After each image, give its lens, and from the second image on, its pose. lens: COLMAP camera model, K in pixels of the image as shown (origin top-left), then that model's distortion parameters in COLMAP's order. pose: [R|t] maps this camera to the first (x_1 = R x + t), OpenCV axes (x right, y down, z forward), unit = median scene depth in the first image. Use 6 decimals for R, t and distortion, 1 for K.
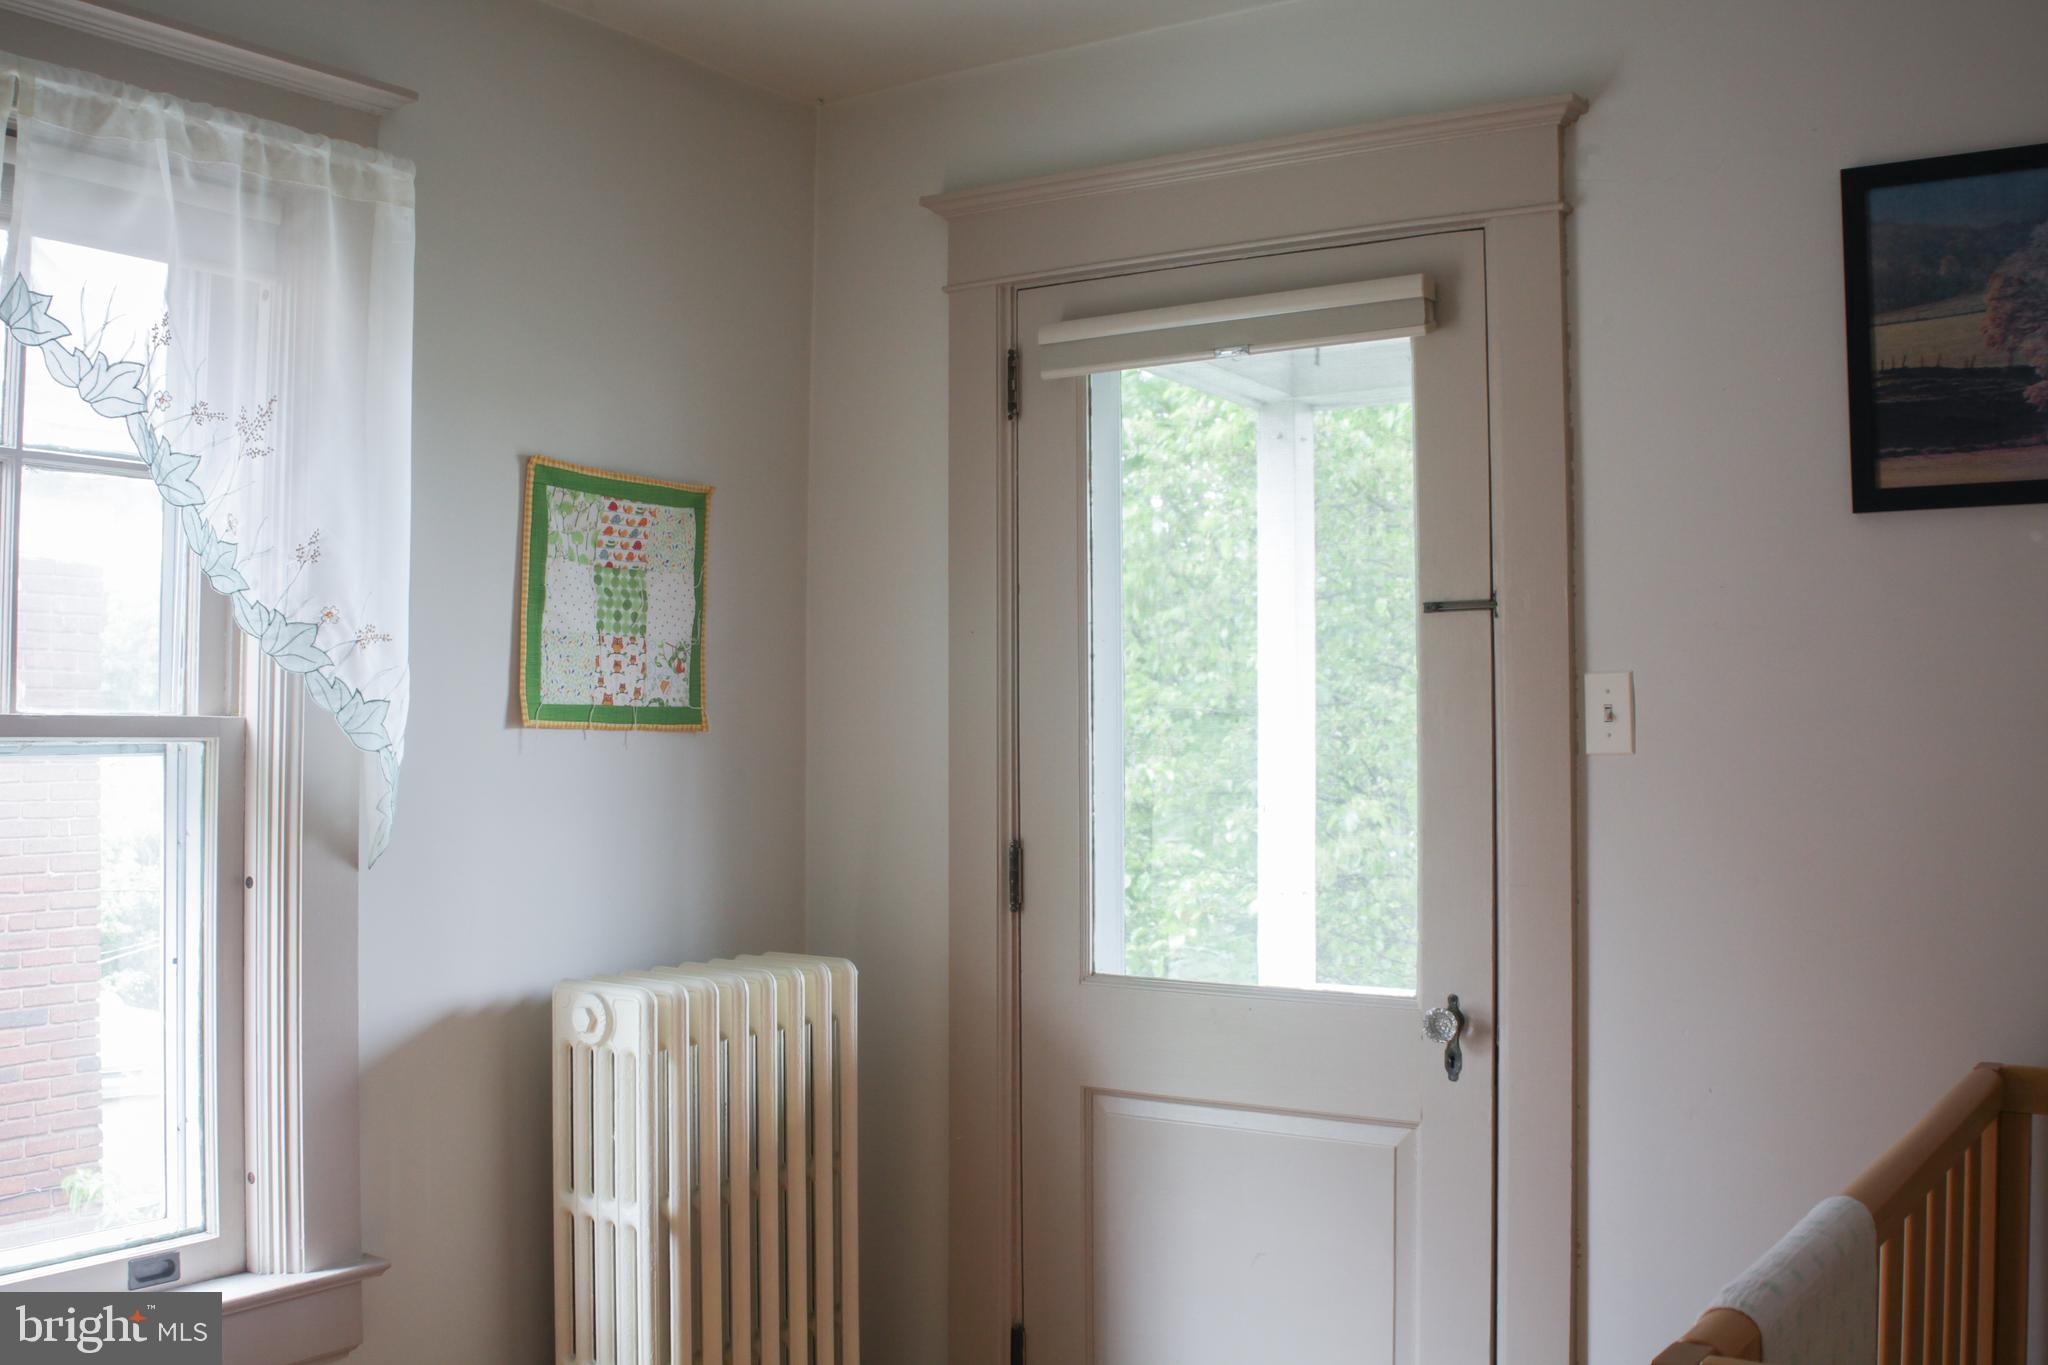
lens RADIAL K [[2045.3, 0, 1024.0], [0, 2045.3, 682.5], [0, 0, 1]] dist [-0.171251, 0.098137]
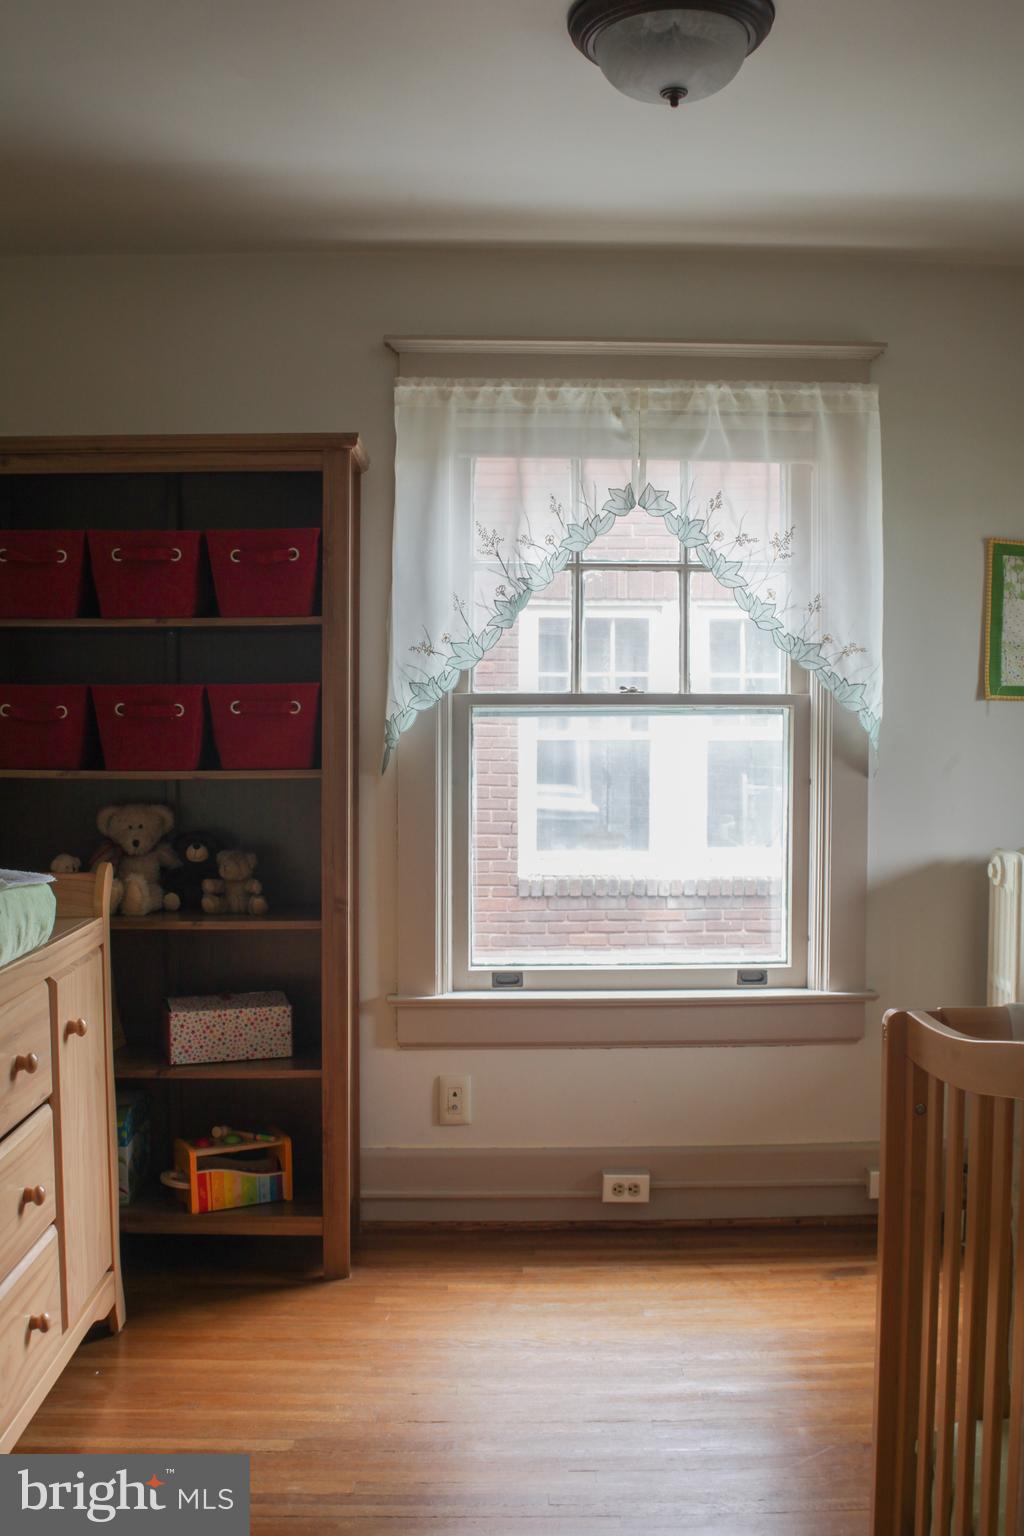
lens RADIAL K [[1534.0, 0, 512.0], [0, 1534.0, 768.0], [0, 0, 1]] dist [-0.171251, 0.098137]
pose [[0.586872, 0.023754, -0.809331, 0.622488], [0.019180, 0.998881, 0.043225, 0.019489], [0.809453, -0.040891, 0.585760, -0.075439]]
